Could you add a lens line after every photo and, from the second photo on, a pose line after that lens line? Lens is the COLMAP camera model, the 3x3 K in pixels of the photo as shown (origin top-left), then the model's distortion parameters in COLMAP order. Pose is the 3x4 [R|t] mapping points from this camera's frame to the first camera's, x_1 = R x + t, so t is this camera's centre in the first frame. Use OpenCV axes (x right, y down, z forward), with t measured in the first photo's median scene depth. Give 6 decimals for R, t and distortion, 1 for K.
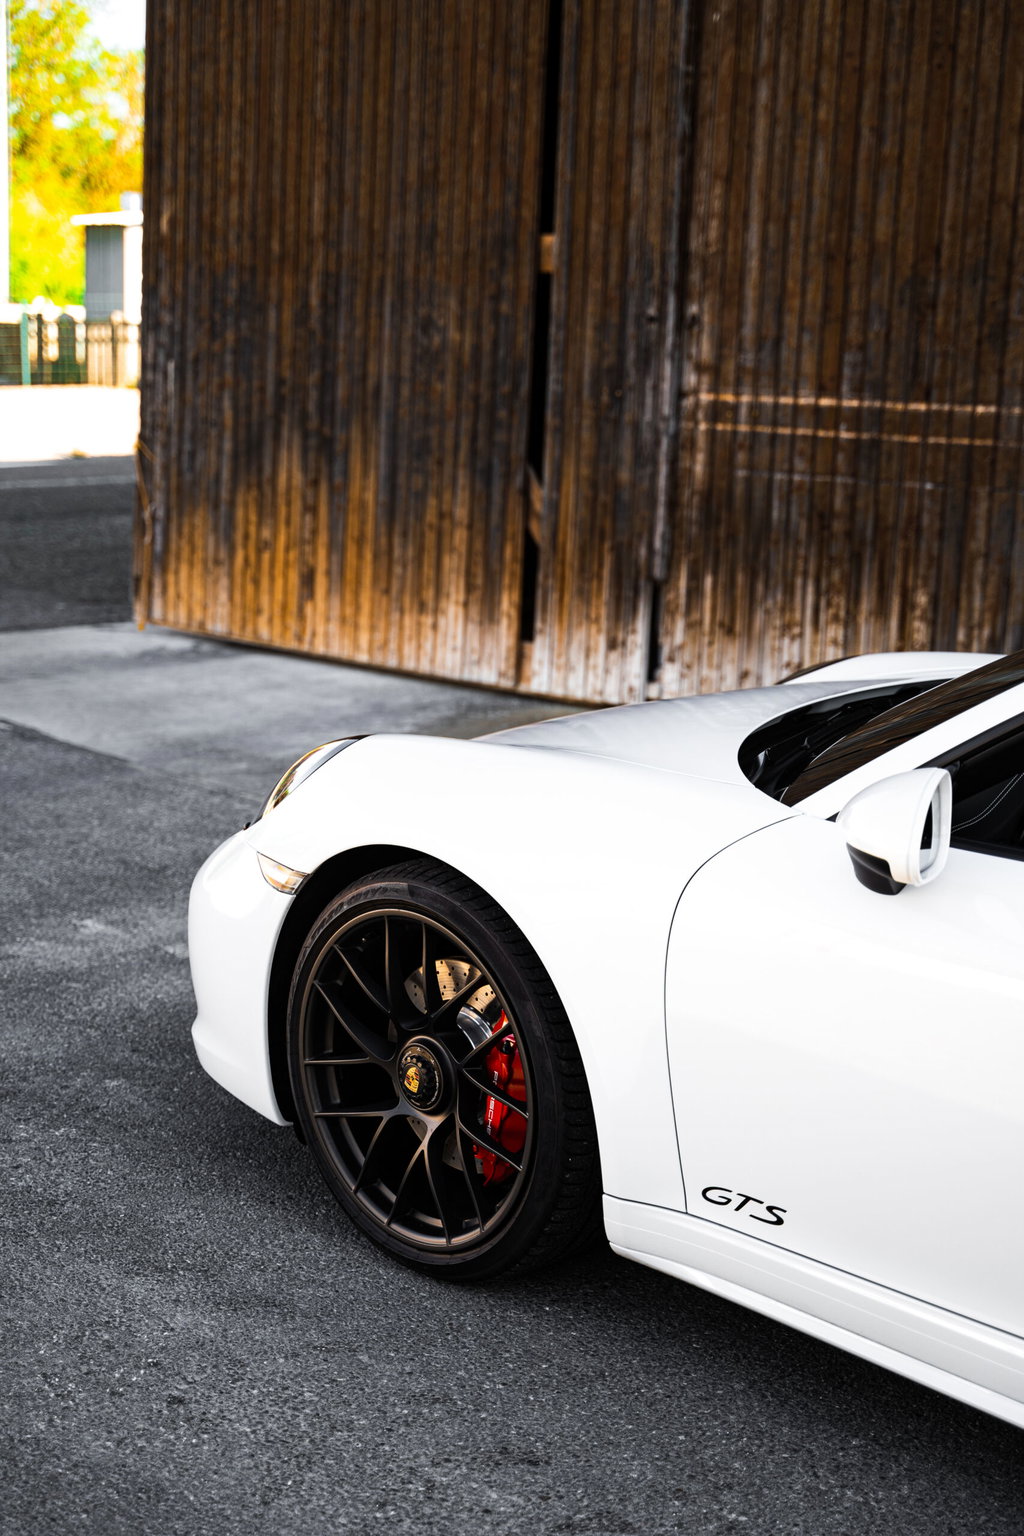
lens RADIAL K [[2361.8, 0, 507.0], [0, 2361.8, 775.8], [0, 0, 1]] dist [0.205177, 0.000000]
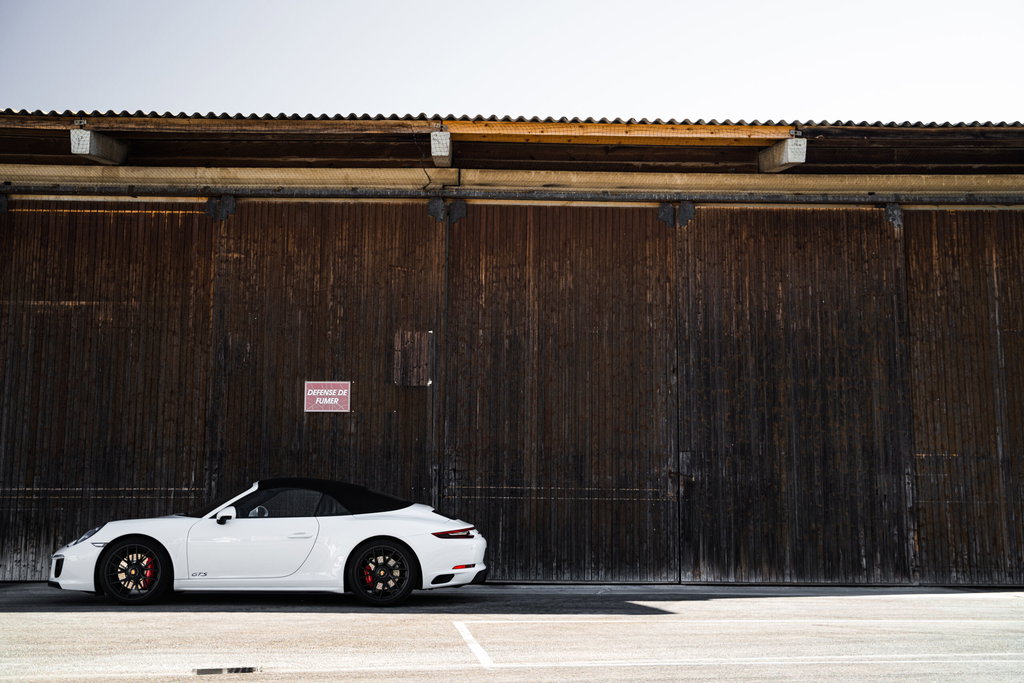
lens RADIAL K [[1217.3, 0, 522.6], [0, 1217.3, 344.2], [0, 0, 1]] dist [0.039625, 0.000000]
pose [[0.685974, 0.071617, 0.724093, -0.766538], [0.152580, 0.958861, -0.239384, 0.212041], [-0.711448, 0.274694, 0.646826, -0.896522]]
